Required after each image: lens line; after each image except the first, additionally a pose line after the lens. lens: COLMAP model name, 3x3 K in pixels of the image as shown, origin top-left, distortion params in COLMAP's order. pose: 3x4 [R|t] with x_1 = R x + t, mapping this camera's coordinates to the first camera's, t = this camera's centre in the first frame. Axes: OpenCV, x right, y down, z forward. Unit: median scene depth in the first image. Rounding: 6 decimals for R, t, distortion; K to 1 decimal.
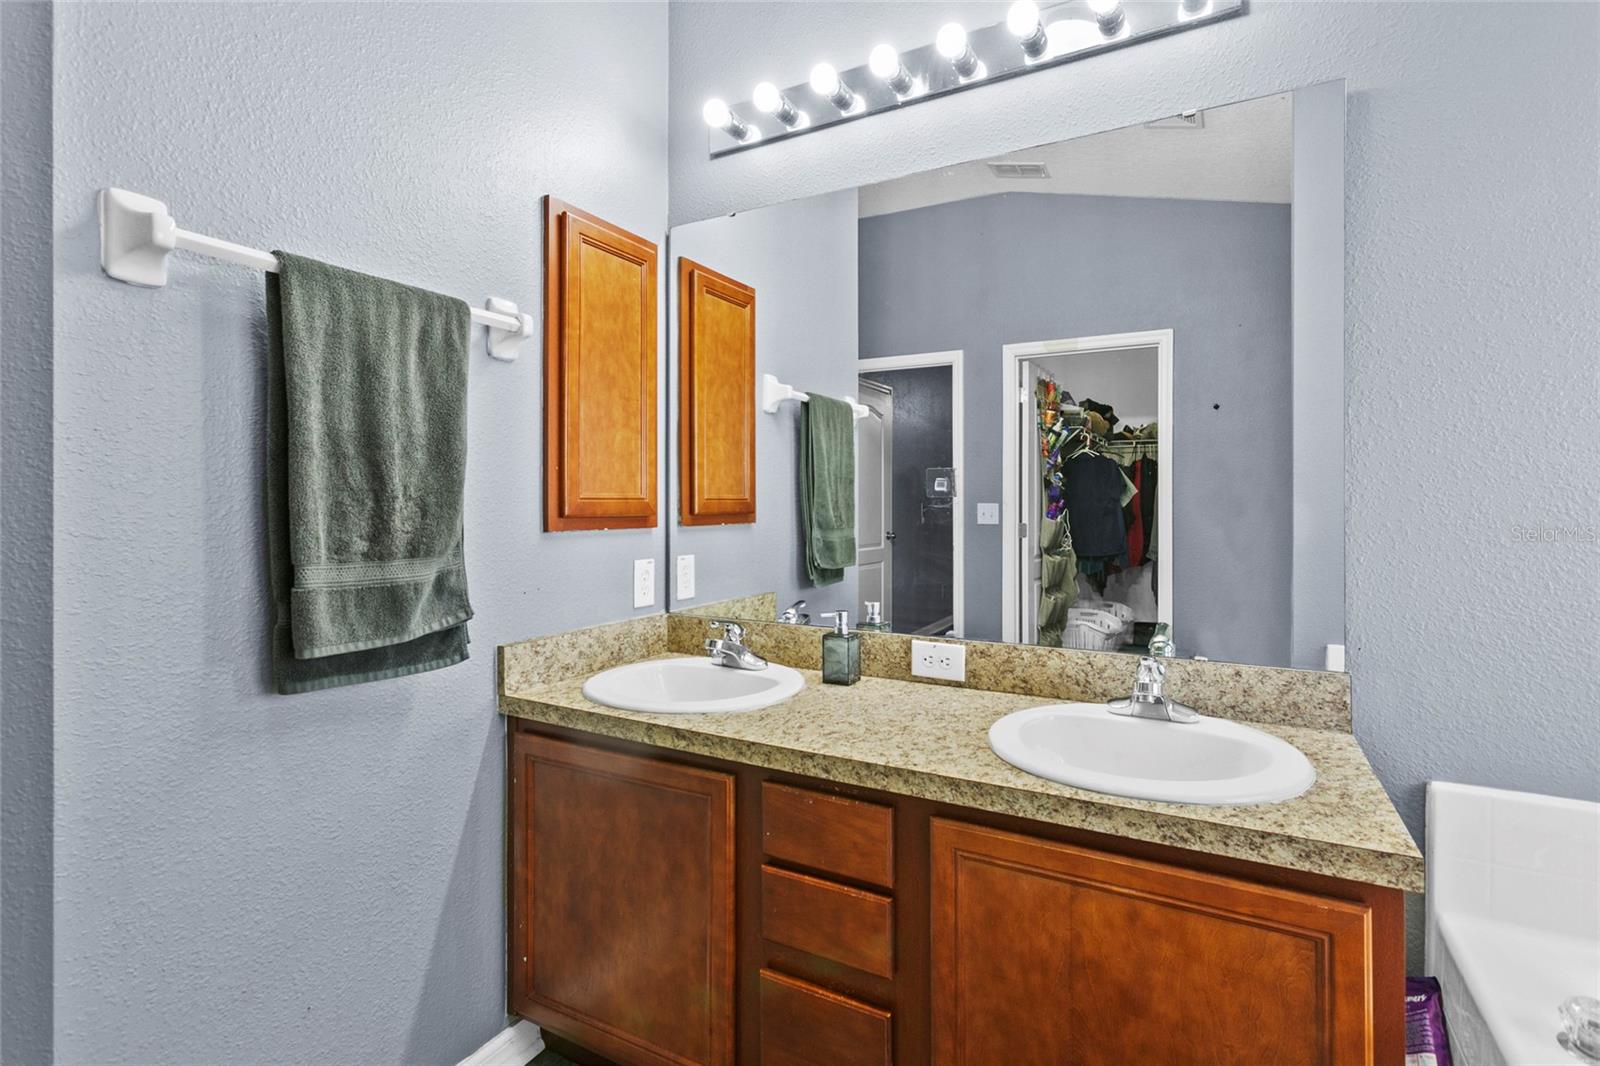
lens RADIAL K [[759.3, 0, 805.8], [0, 759.3, 496.3], [0, 0, 1]] dist [-0.002458, 0.004056]
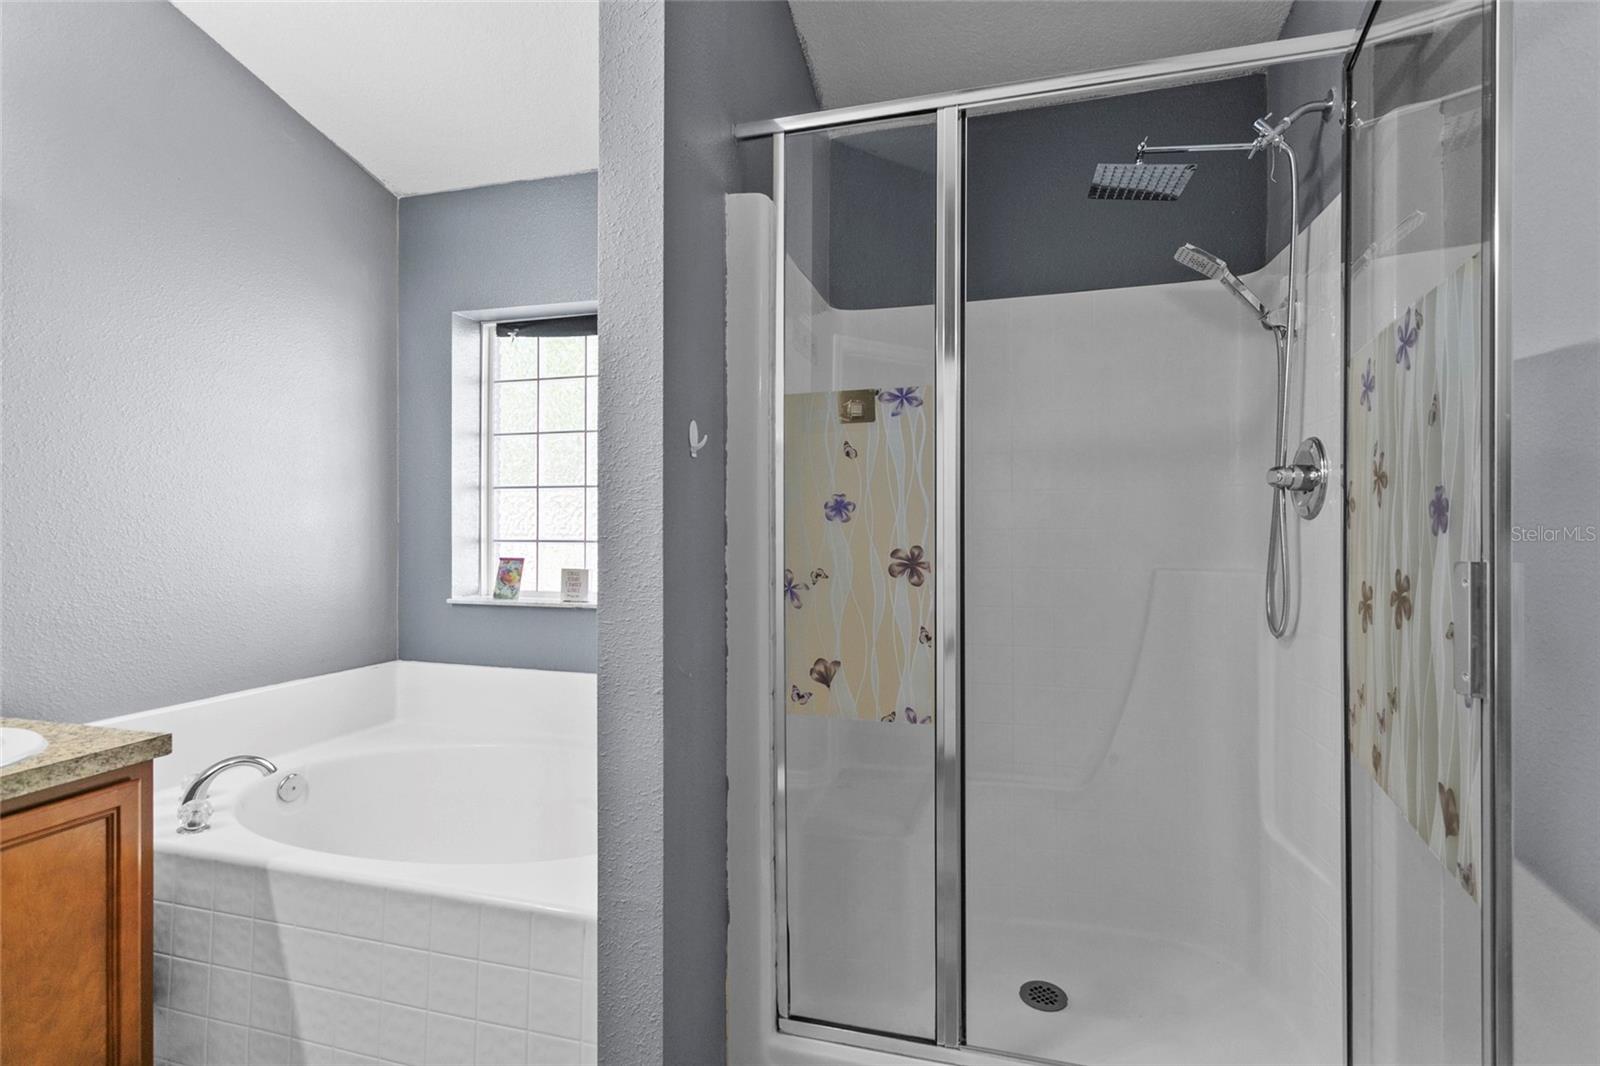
lens RADIAL K [[759.3, 0, 799.2], [0, 759.3, 528.7], [0, 0, 1]] dist [-0.002458, 0.004056]
pose [[-0.225101, -0.002378, 0.974333, -0.769258], [-0.008025, 0.999968, 0.000587, 0.000521], [-0.974302, -0.007687, -0.225113, 0.004651]]
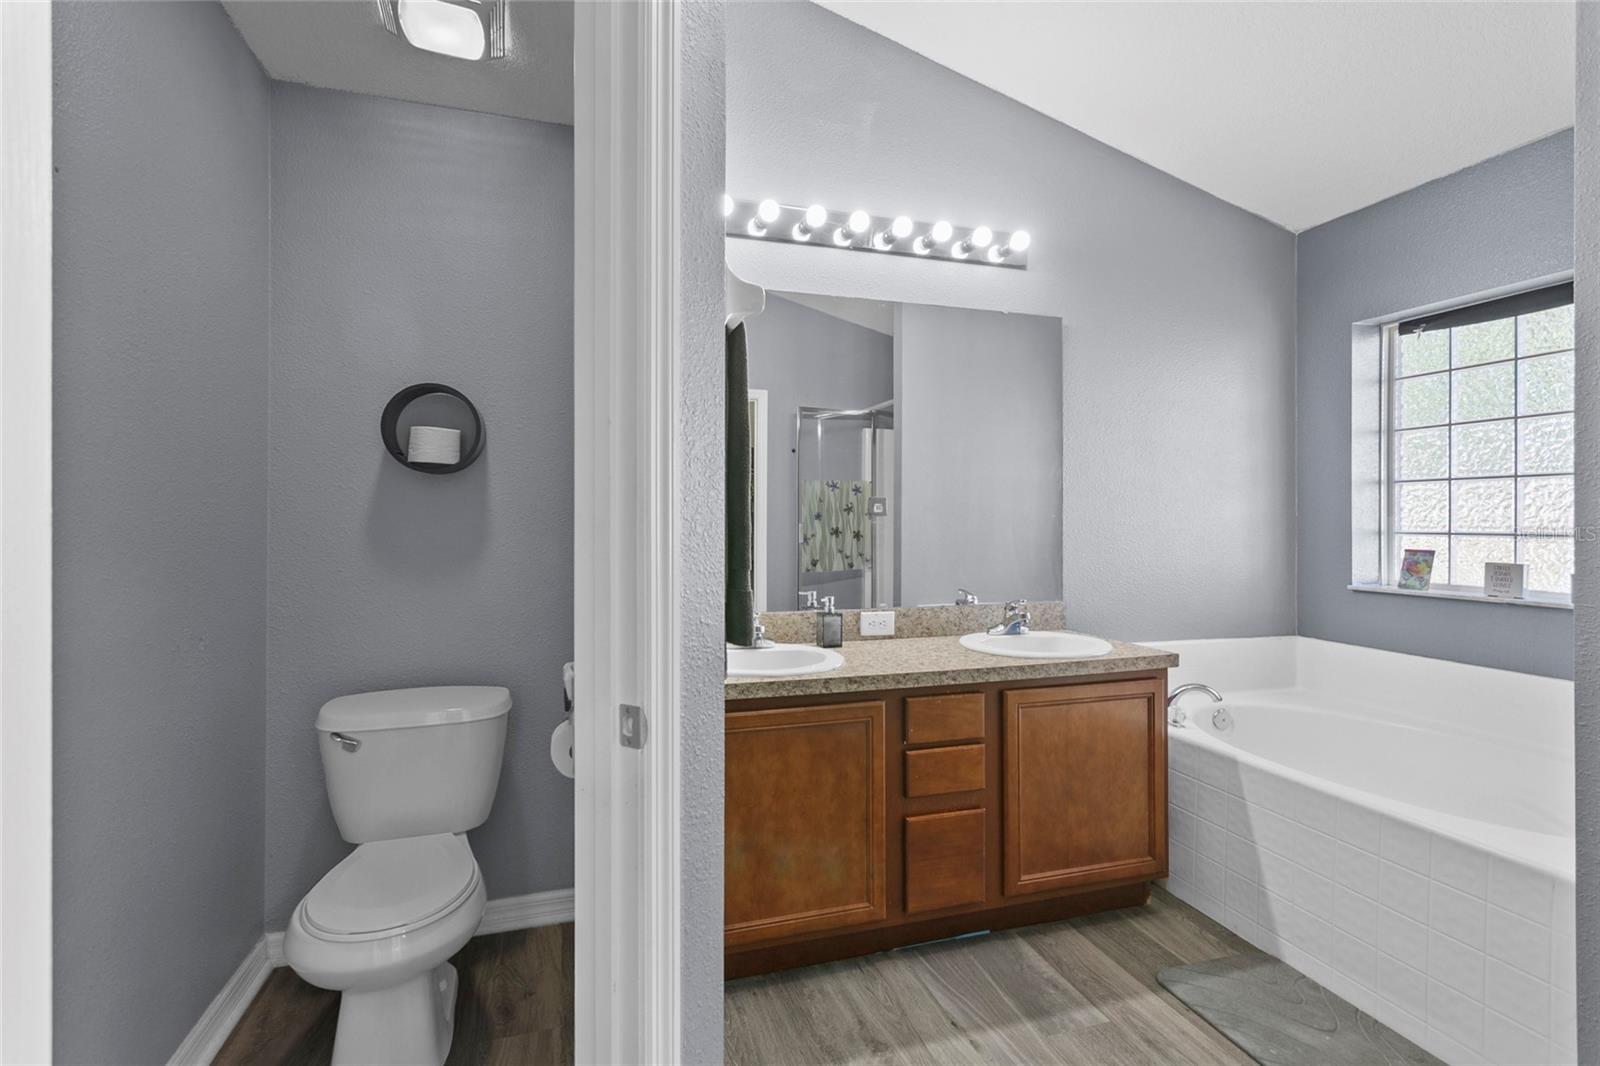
lens RADIAL K [[759.3, 0, 793.5], [0, 759.3, 517.5], [0, 0, 1]] dist [-0.002458, 0.004056]
pose [[0.697041, 0.001408, 0.717030, -1.318257], [-0.005071, 0.999983, 0.002966, -0.000002], [-0.717013, -0.005704, 0.697036, 0.078382]]
